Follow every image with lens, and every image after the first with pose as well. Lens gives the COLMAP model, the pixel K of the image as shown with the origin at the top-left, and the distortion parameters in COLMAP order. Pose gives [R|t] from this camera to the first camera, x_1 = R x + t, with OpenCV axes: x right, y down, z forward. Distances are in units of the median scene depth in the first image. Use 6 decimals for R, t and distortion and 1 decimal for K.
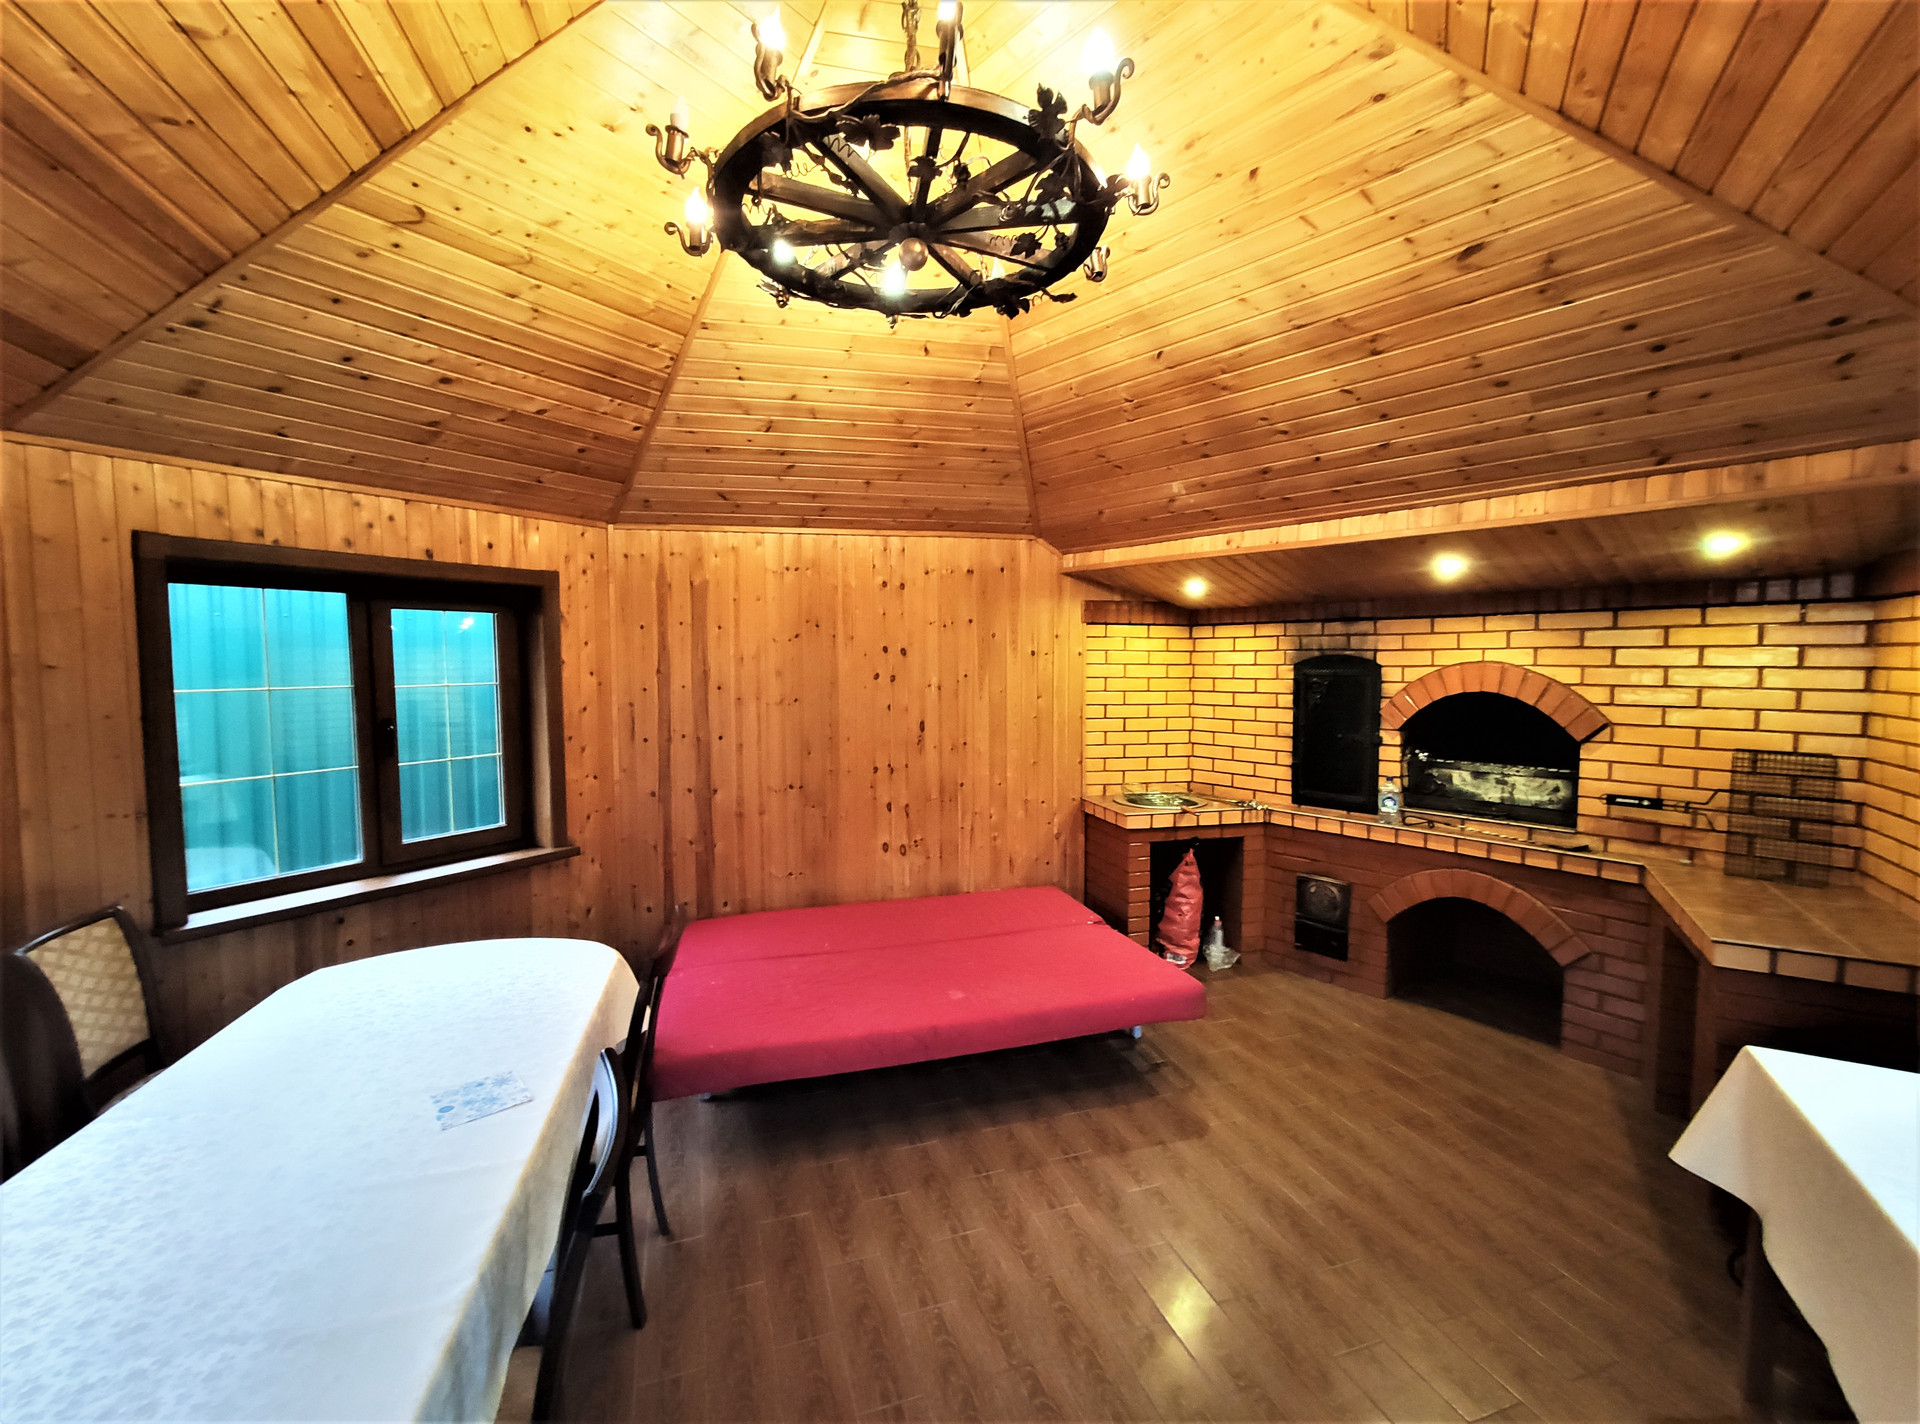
lens RADIAL K [[810.5, 0, 999.5], [0, 810.5, 714.0], [0, 0, 1]] dist [0.000867, 0.000525]
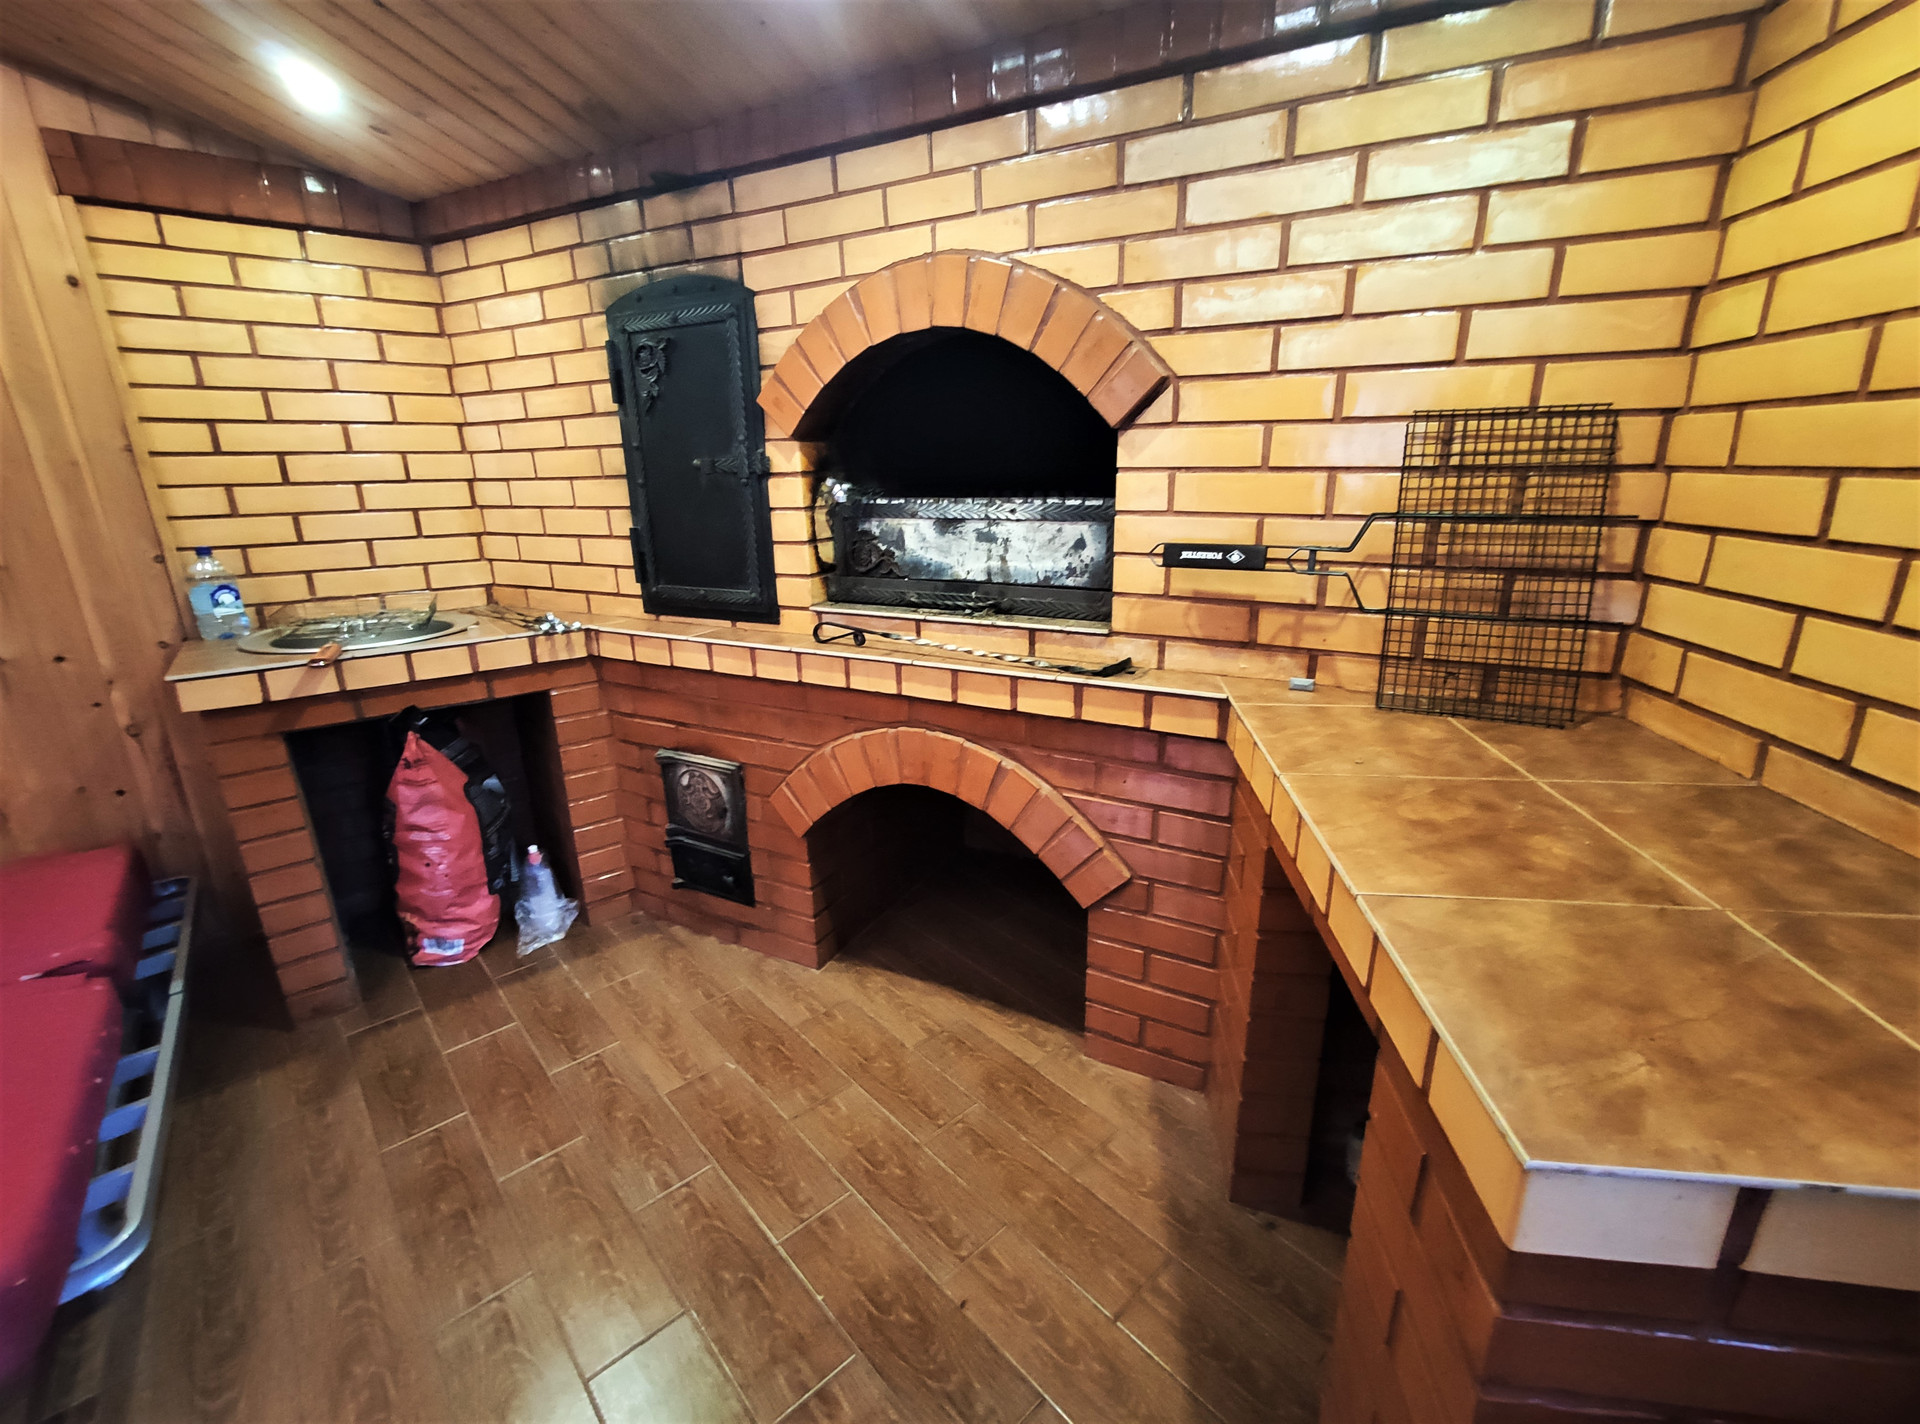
lens RADIAL K [[825.1, 0, 960.0], [0, 825.1, 712.0], [0, 0, 1]] dist [-0.046120, 0.032971]
pose [[0.928127, -0.126910, 0.349962, 0.431295], [0.042453, 0.970045, 0.239189, 0.068785], [-0.369834, -0.207140, 0.905713, 0.557206]]
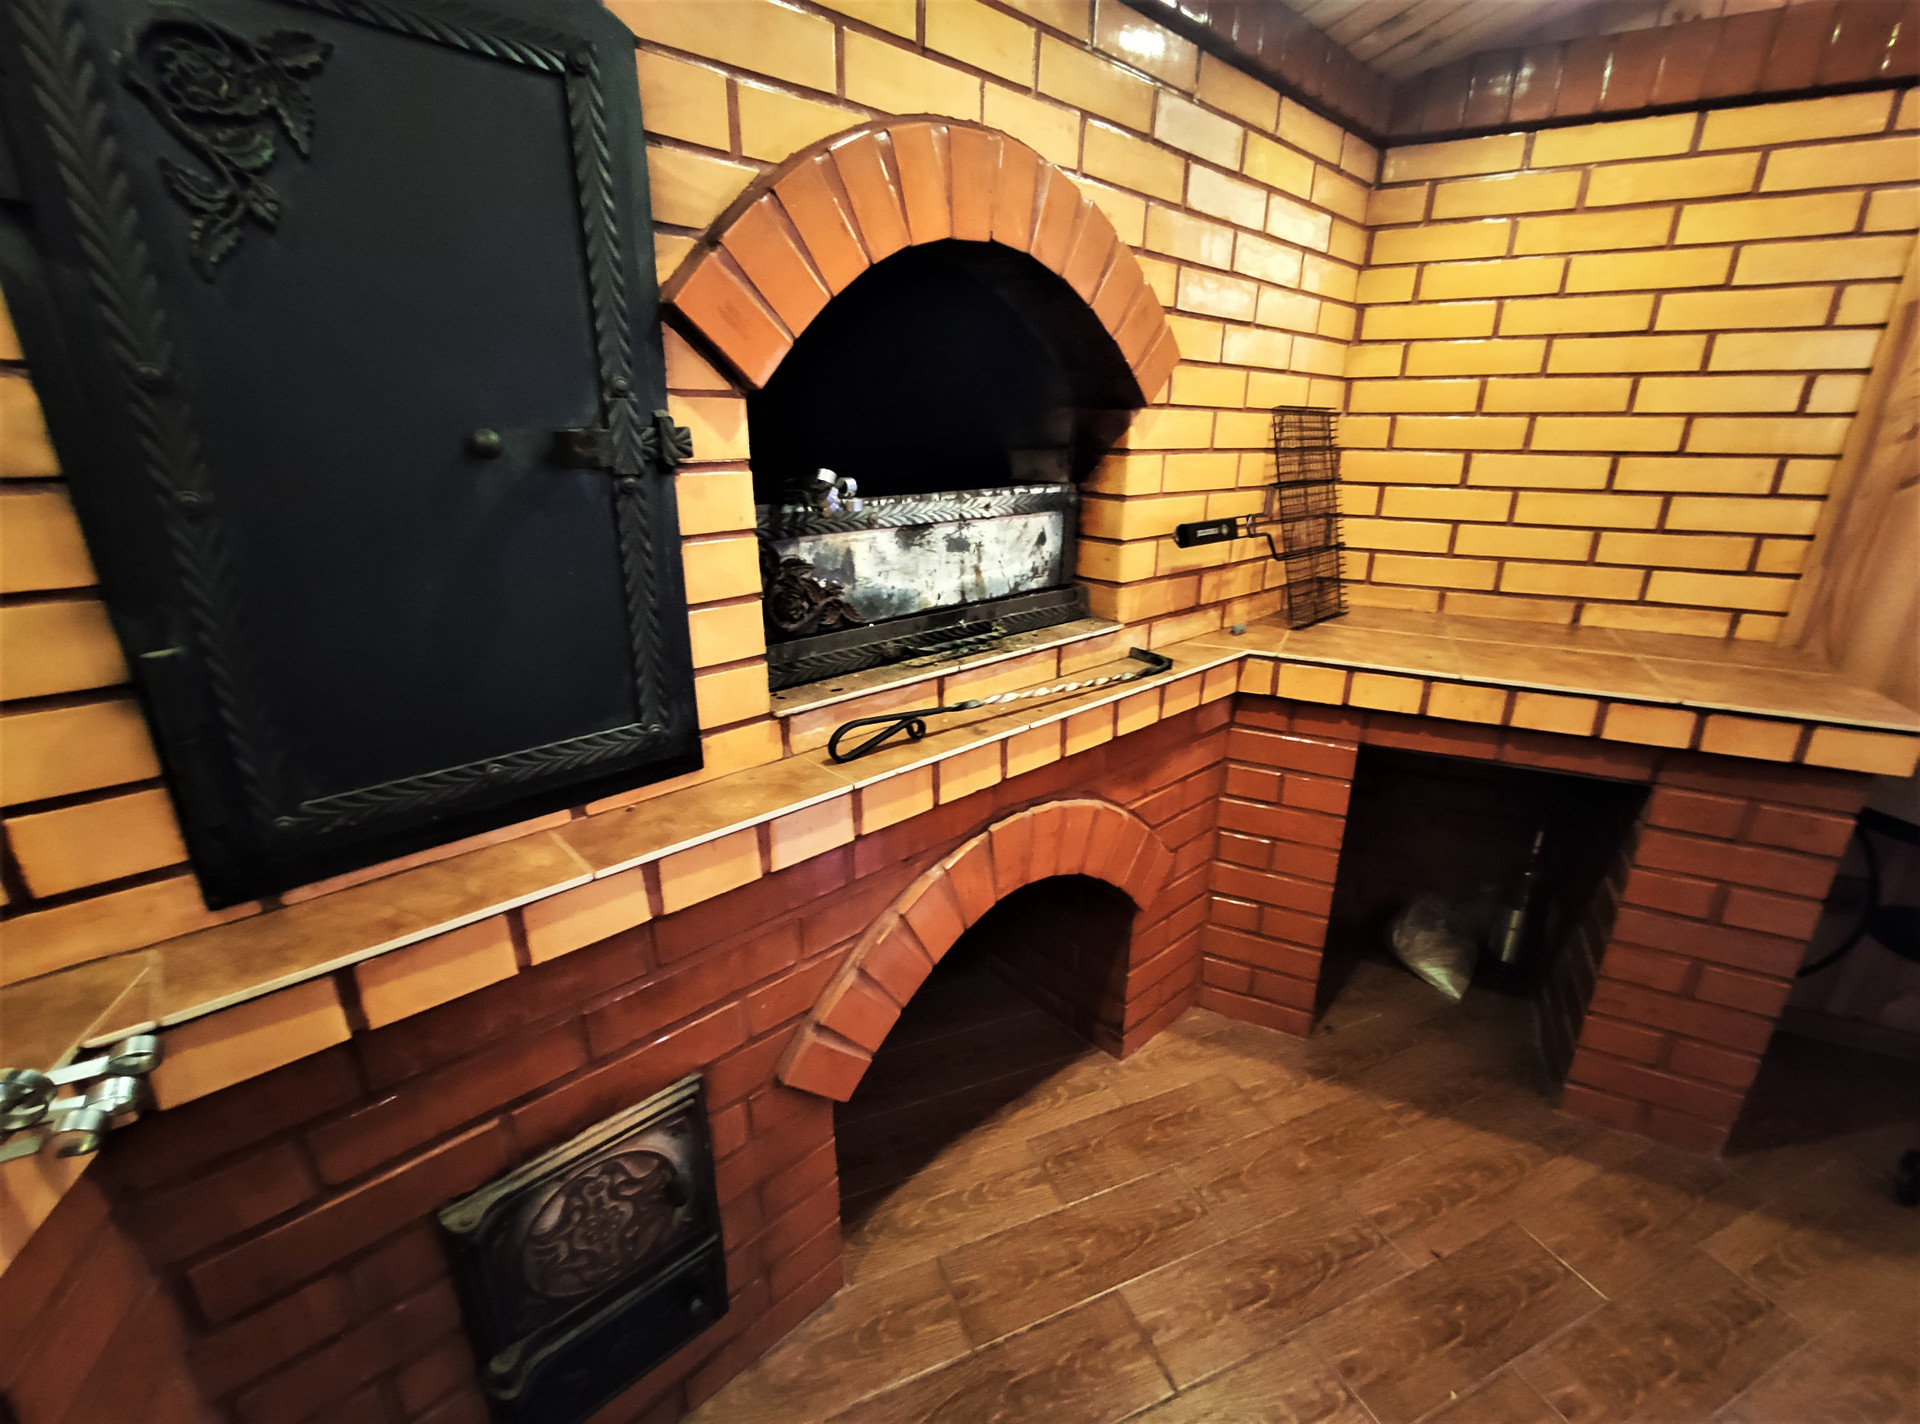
lens RADIAL K [[825.1, 0, 960.0], [0, 825.1, 712.0], [0, 0, 1]] dist [-0.046120, 0.032971]
pose [[-0.042819, -0.324612, 0.944878, 0.262346], [0.060990, 0.943132, 0.326776, 0.036488], [-0.997220, 0.071620, -0.020586, 1.034475]]
